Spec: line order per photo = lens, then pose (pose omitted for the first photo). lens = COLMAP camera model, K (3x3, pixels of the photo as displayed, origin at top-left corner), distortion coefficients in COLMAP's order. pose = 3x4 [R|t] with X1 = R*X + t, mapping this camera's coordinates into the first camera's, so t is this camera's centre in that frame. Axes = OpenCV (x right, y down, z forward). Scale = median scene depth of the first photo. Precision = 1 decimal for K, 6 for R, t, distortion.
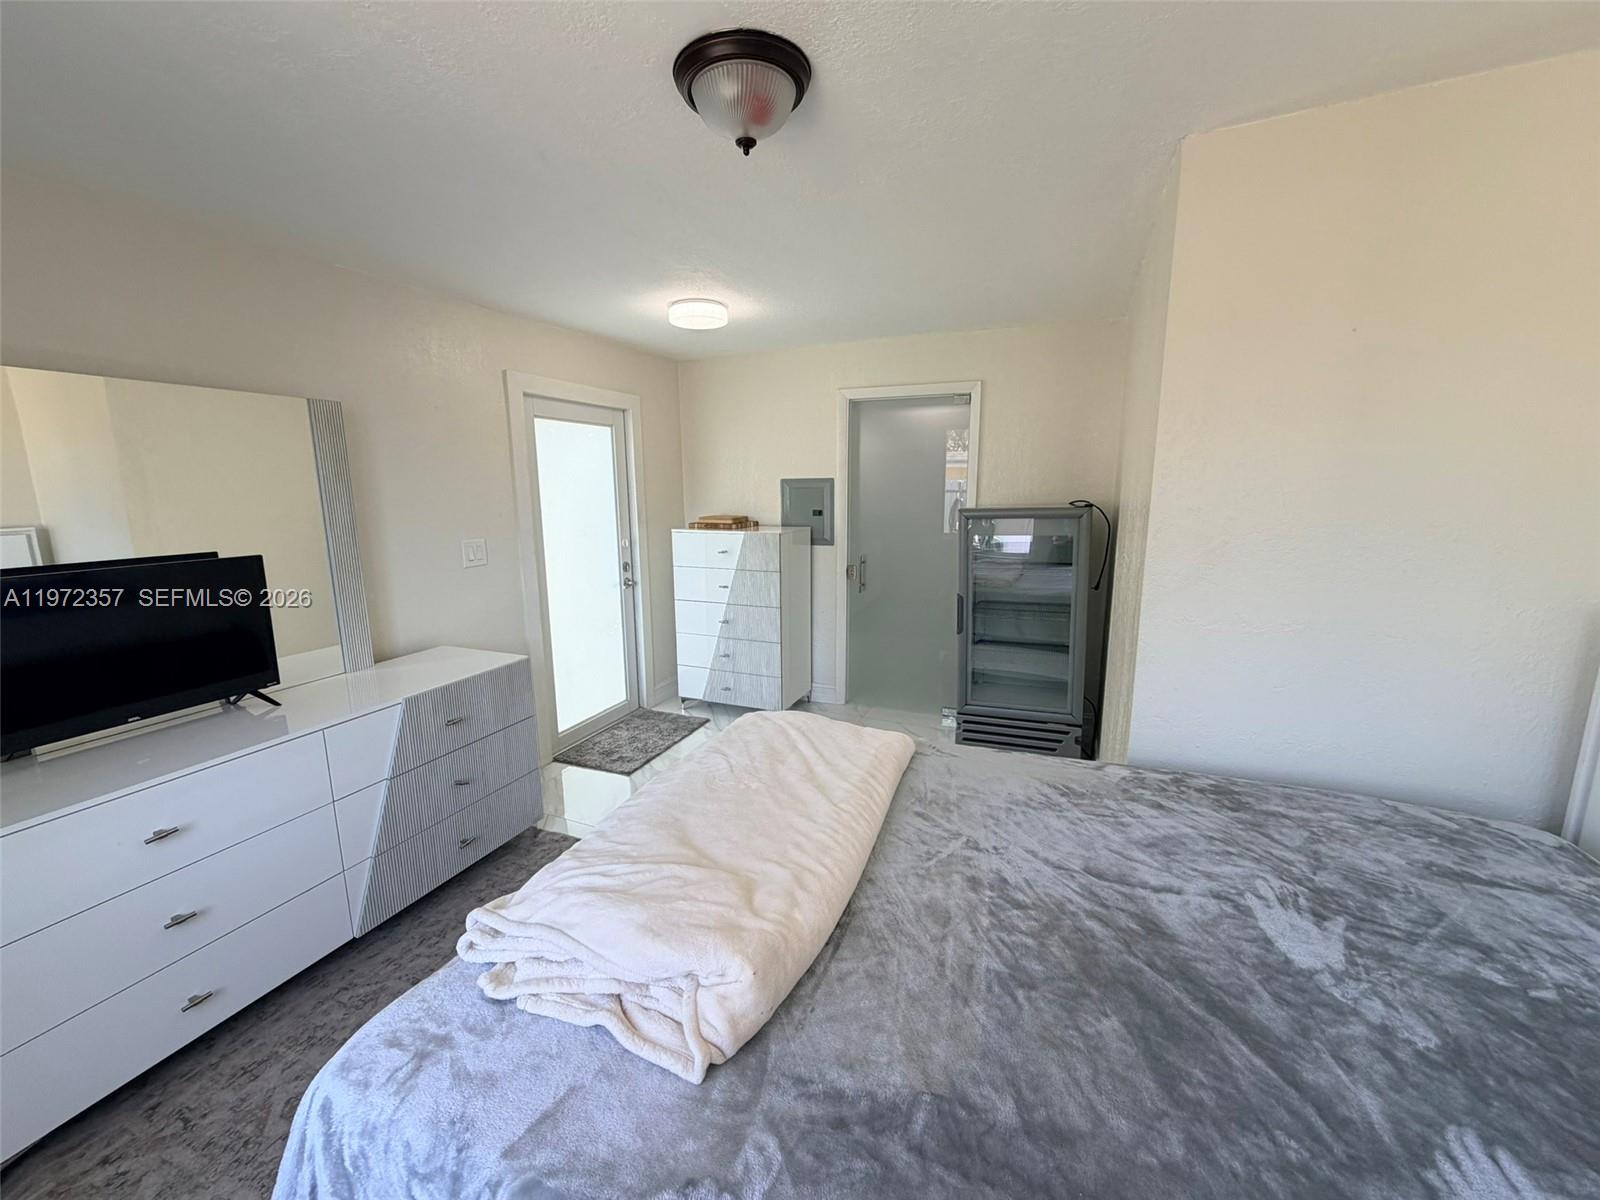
lens RADIAL K [[635.6, 0, 798.1], [0, 635.6, 600.1], [0, 0, 1]] dist [0.001581, -0.000068]
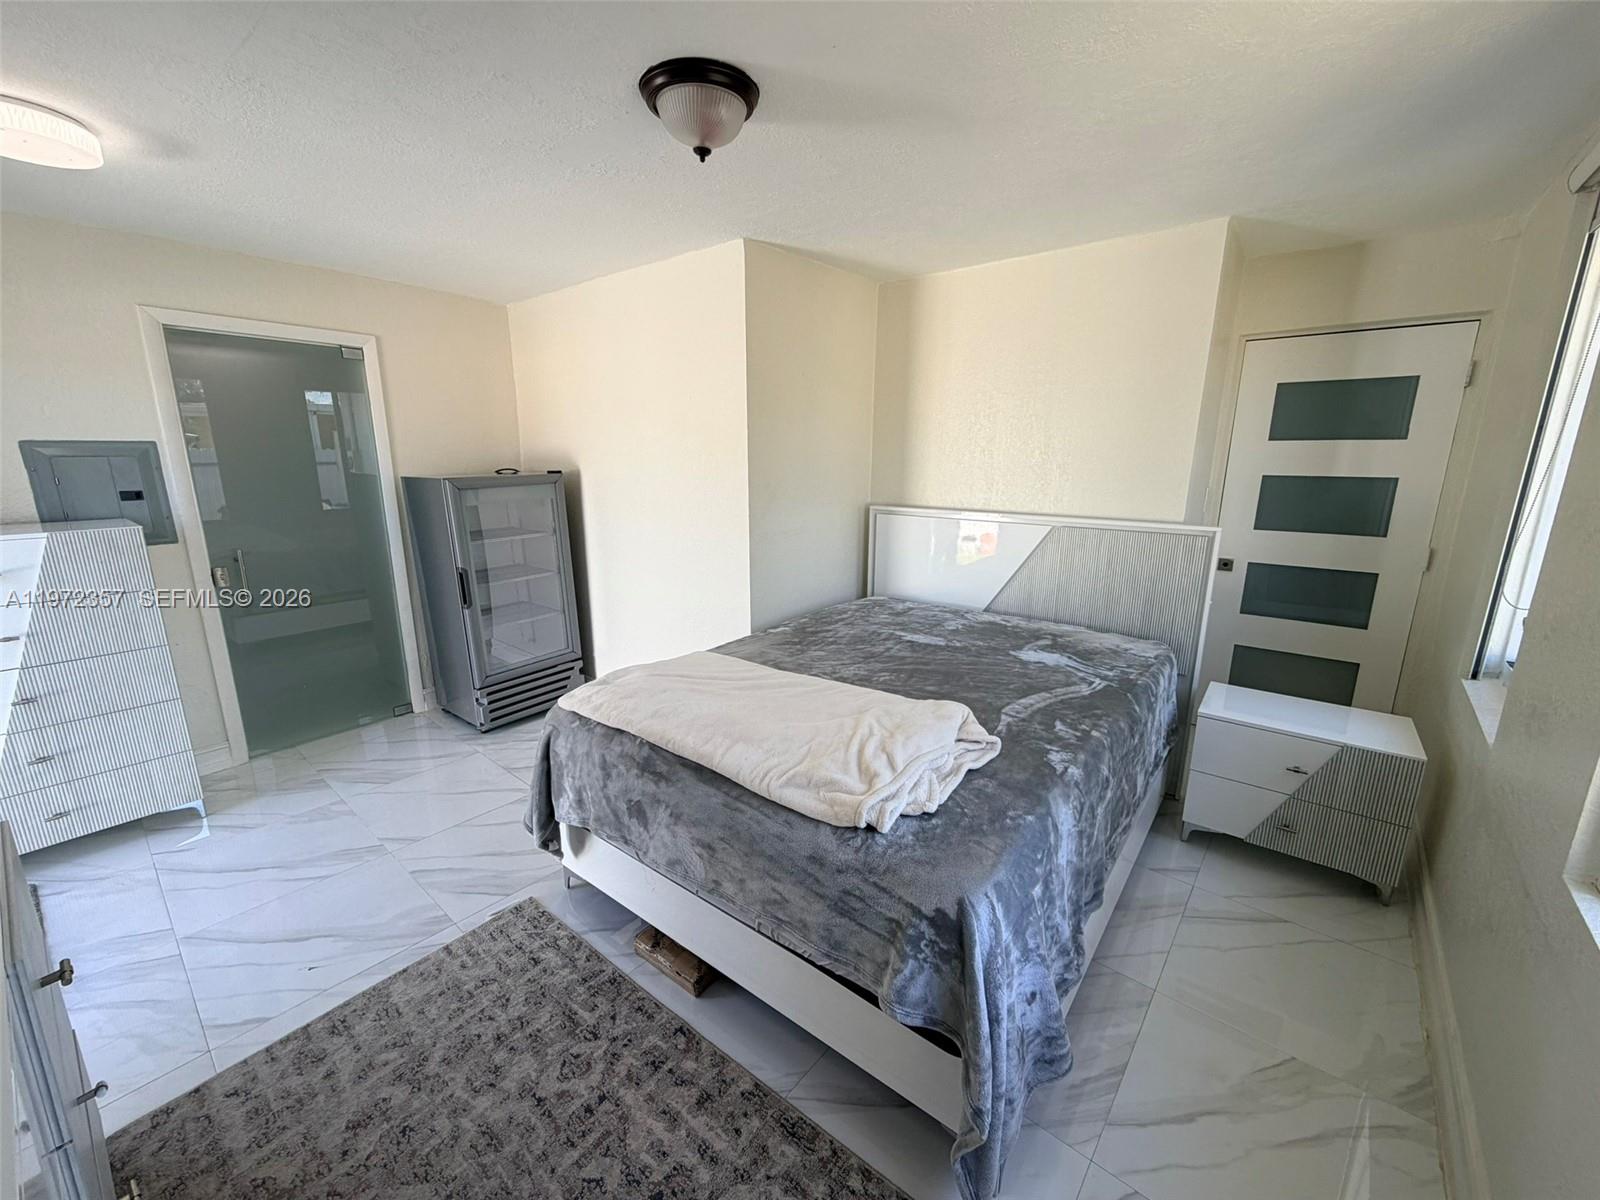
lens RADIAL K [[635.6, 0, 798.1], [0, 635.6, 600.1], [0, 0, 1]] dist [0.001581, -0.000068]
pose [[0.274080, -0.207385, 0.939080, -0.774756], [0.168508, 0.971722, 0.165413, -0.052904], [-0.946829, 0.112906, 0.301276, 0.343714]]
